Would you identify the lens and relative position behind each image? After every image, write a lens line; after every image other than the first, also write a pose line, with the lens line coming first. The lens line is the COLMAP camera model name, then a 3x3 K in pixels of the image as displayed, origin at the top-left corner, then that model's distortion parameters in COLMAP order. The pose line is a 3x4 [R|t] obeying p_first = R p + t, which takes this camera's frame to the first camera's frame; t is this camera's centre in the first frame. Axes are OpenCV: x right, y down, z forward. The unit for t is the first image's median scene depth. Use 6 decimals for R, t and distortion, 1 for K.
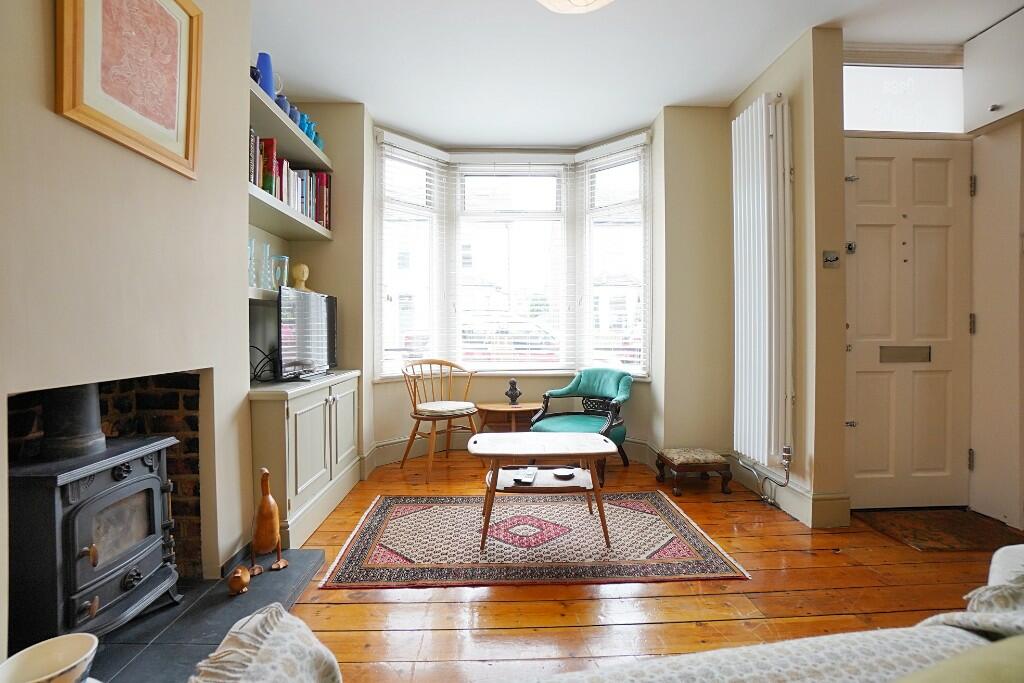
lens RADIAL K [[451.9, 0, 503.8], [0, 451.9, 333.9], [0, 0, 1]] dist [-0.062850, 0.023142]
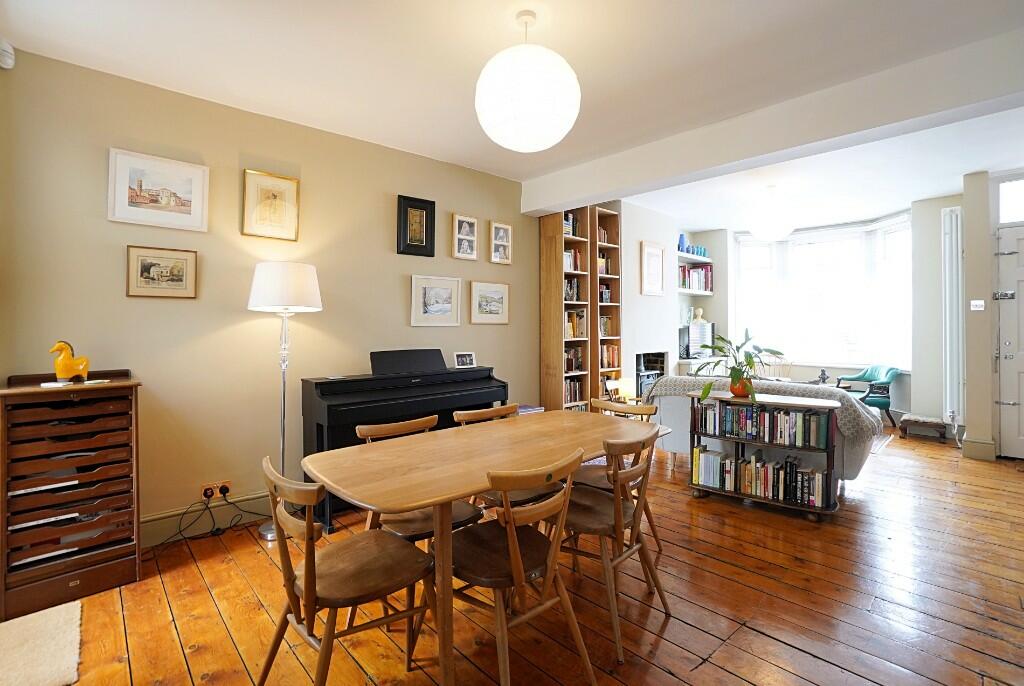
lens RADIAL K [[461.5, 0, 509.0], [0, 461.5, 331.1], [0, 0, 1]] dist [-0.063756, 0.026143]
pose [[0.657650, 0.008428, -0.753277, 0.617546], [-0.003774, 0.999962, 0.007894, -0.053269], [0.753315, -0.002349, 0.657656, -1.171823]]
